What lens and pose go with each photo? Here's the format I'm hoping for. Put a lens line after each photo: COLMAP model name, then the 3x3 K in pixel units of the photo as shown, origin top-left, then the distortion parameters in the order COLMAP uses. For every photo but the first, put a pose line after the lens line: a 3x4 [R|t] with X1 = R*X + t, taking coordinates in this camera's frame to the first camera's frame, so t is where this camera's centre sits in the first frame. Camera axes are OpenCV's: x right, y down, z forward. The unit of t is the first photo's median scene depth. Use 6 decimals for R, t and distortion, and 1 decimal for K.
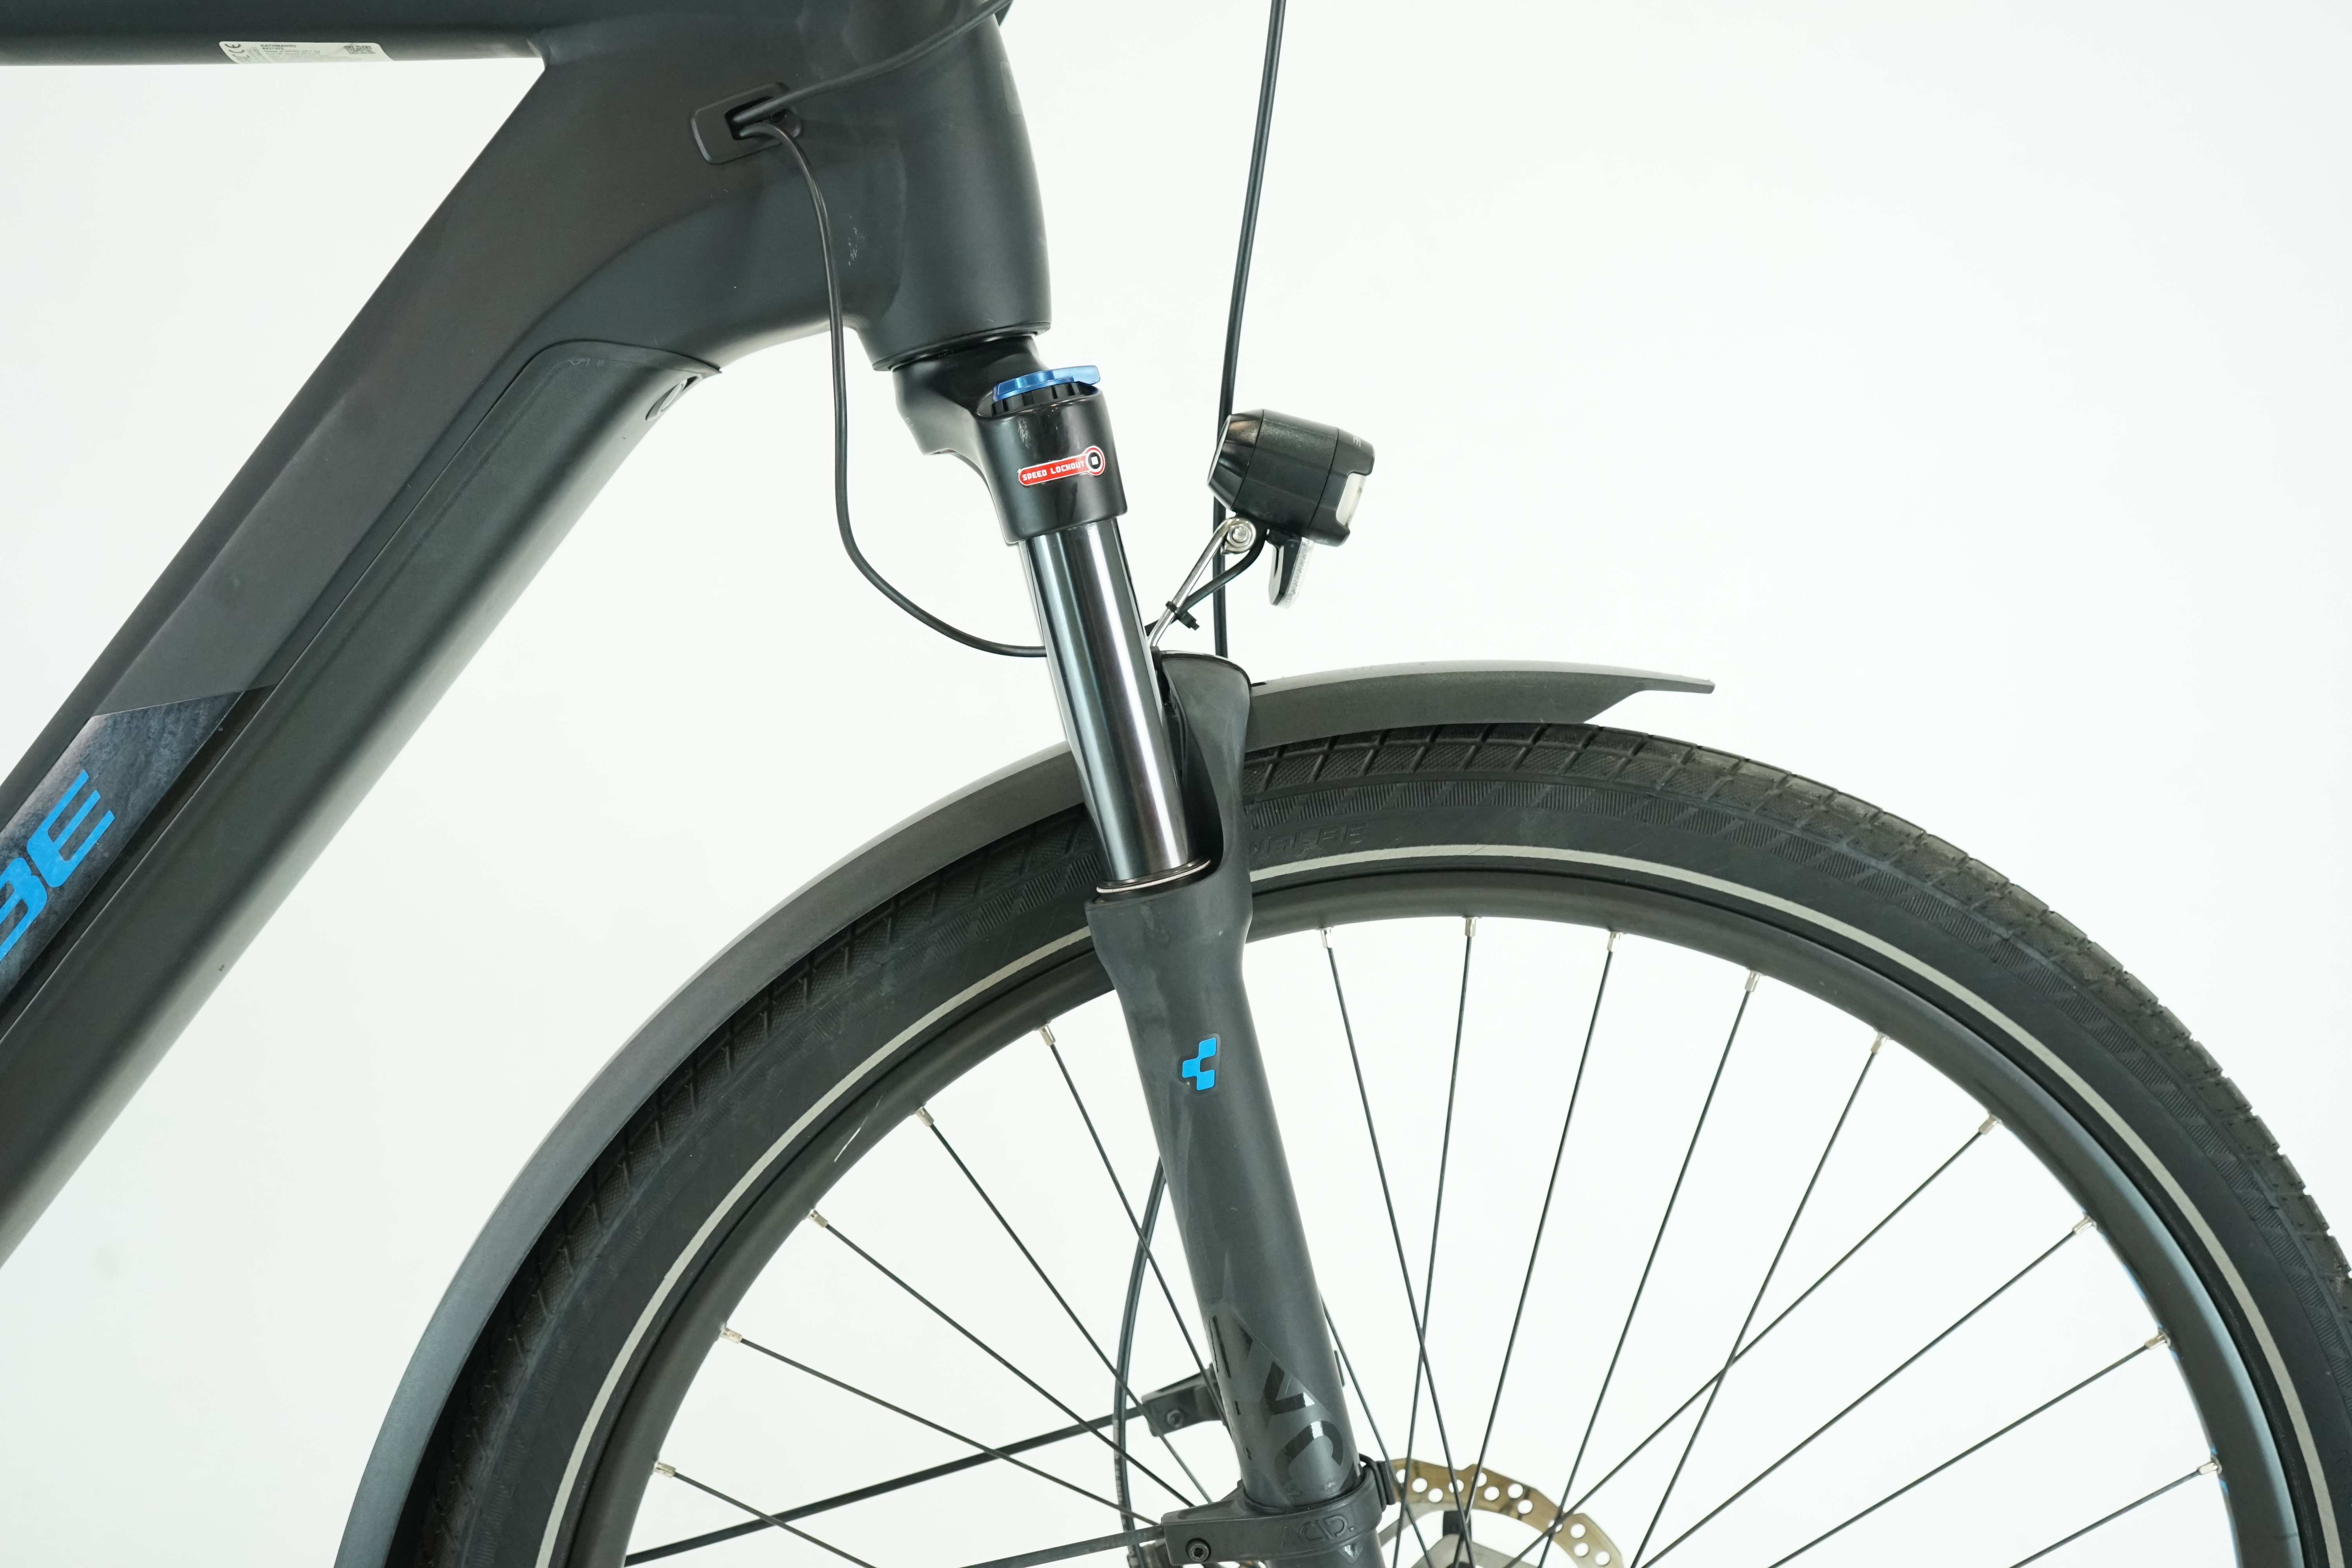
lens RADIAL K [[2418.5, 0, 1176.0], [0, 2418.5, 784.0], [0, 0, 1]] dist [0.024104, -0.000516]
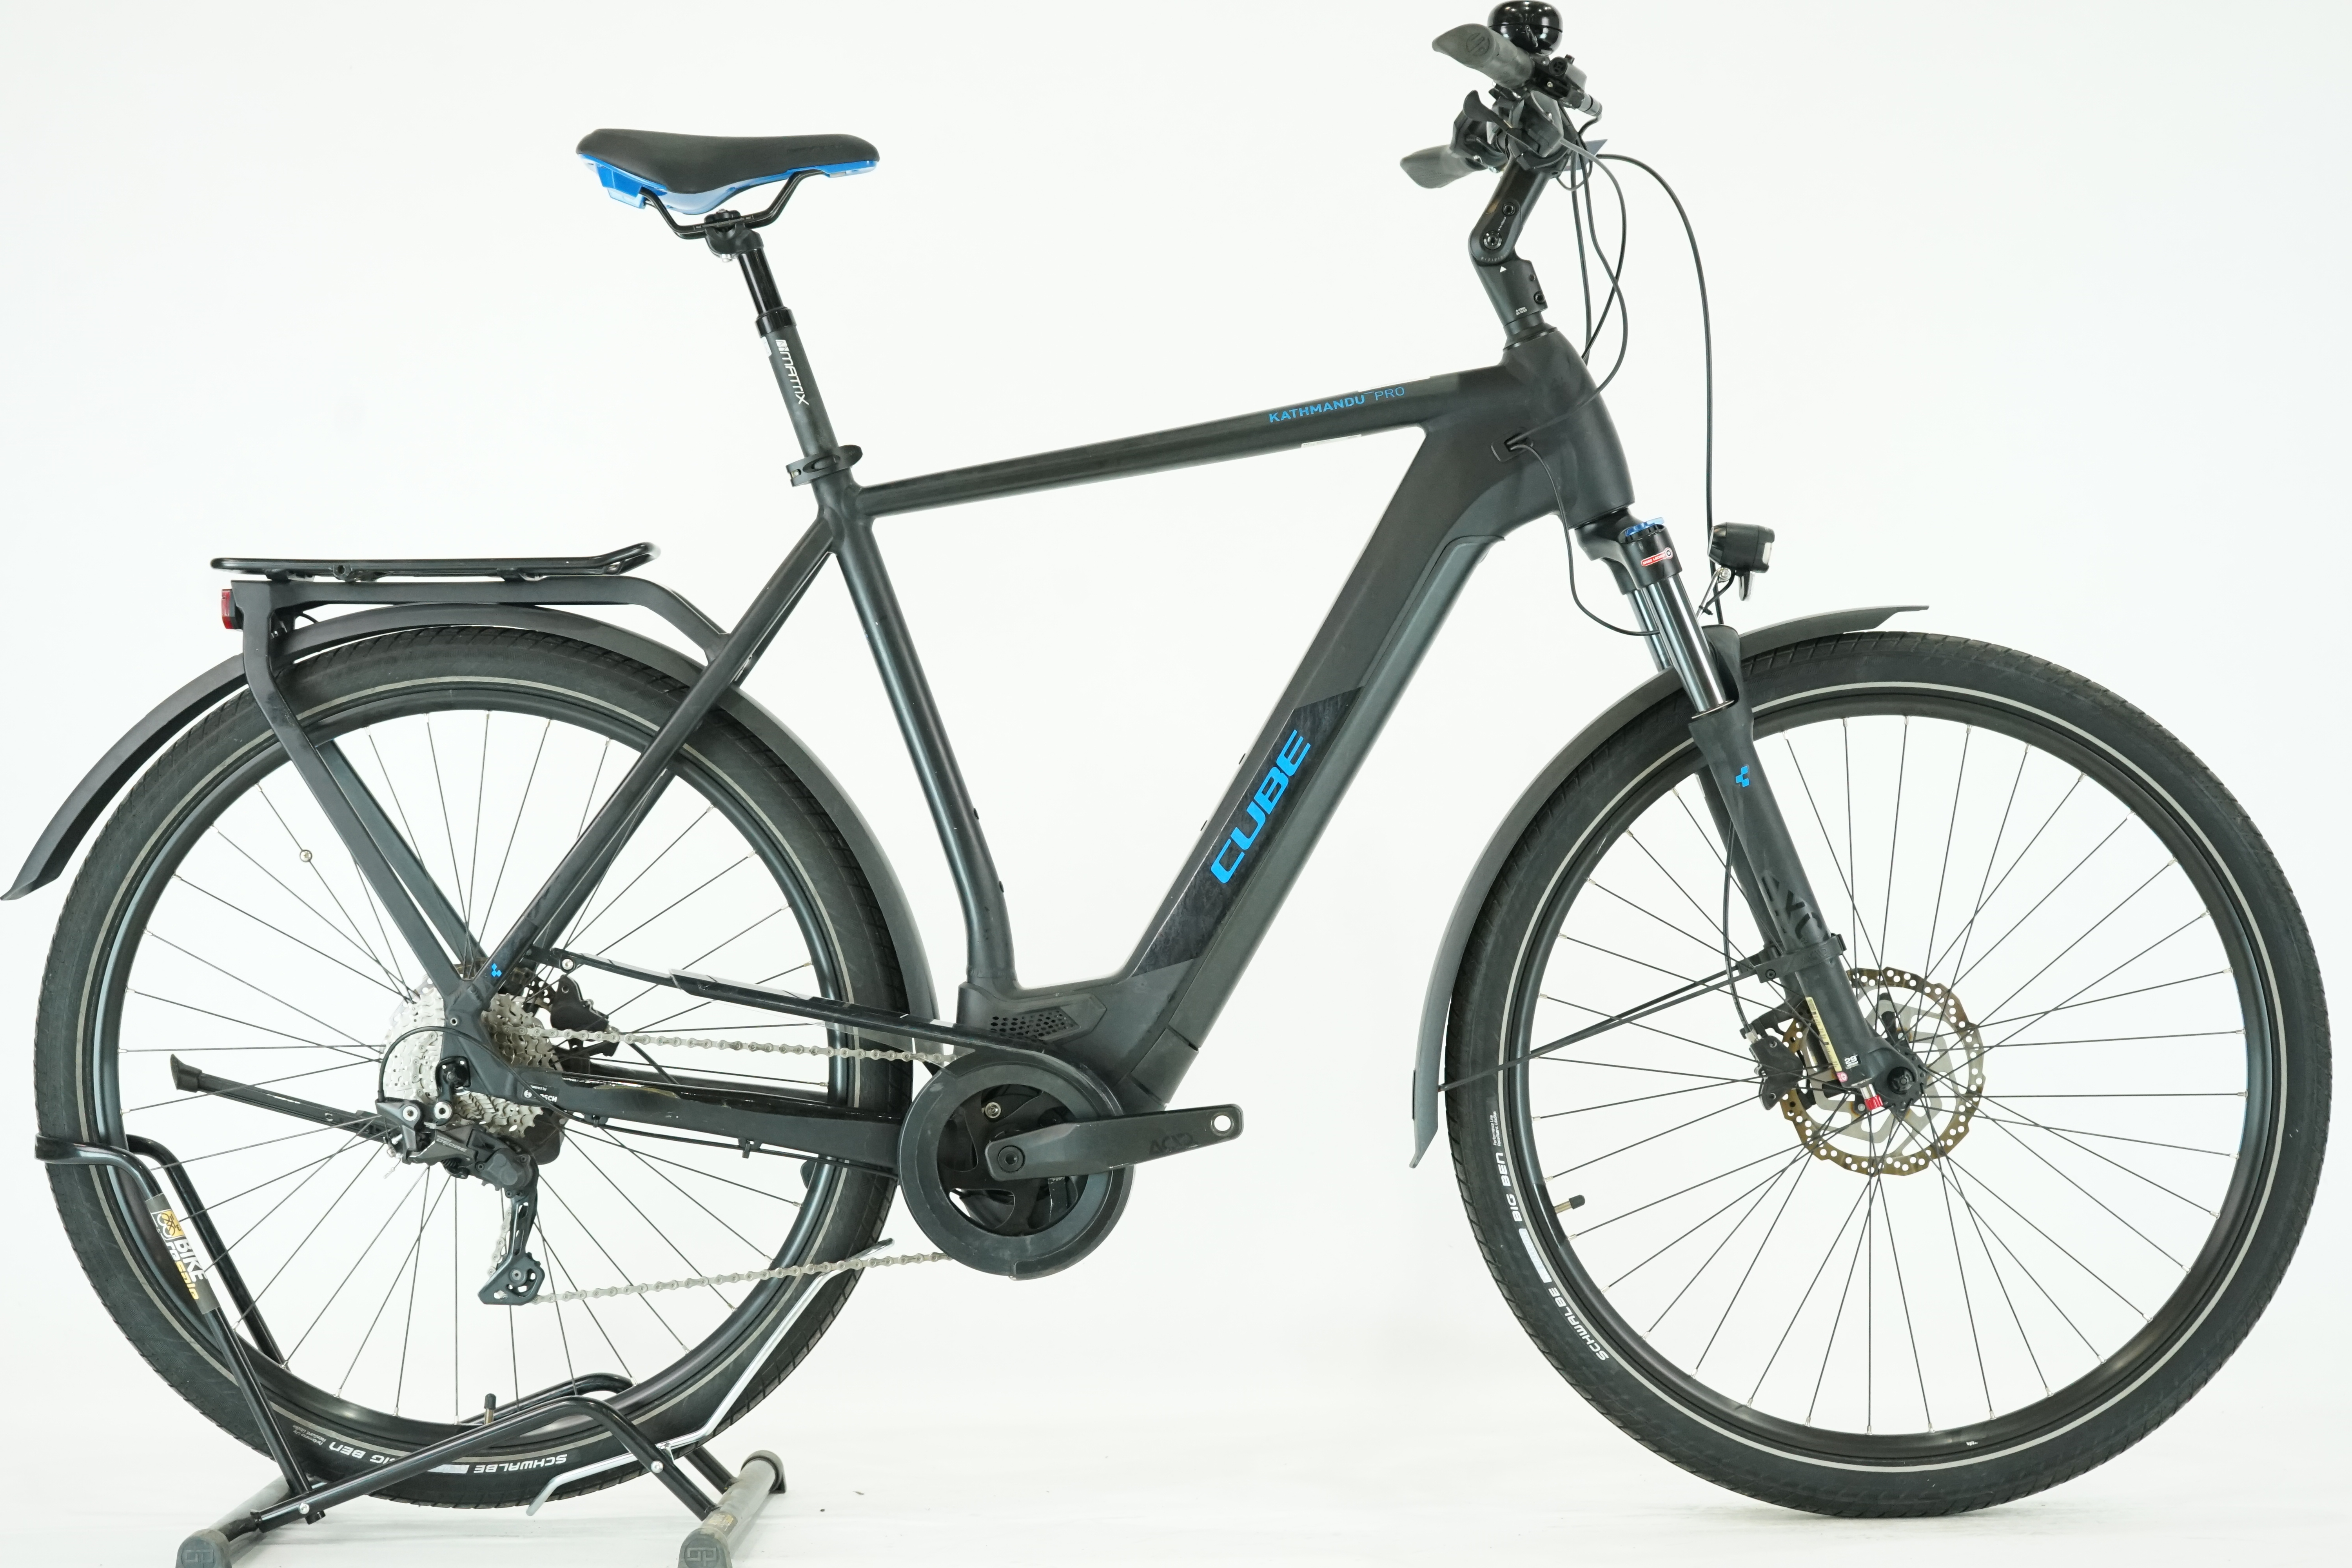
lens RADIAL K [[4294.3, 0, 1176.0], [0, 4294.3, 784.0], [0, 0, 1]] dist [-0.021577, -0.070540]
pose [[0.986678, -0.145958, -0.071850, -0.241127], [0.139850, 0.986623, -0.083764, 0.394090], [0.083115, 0.072600, 0.993892, -3.360451]]
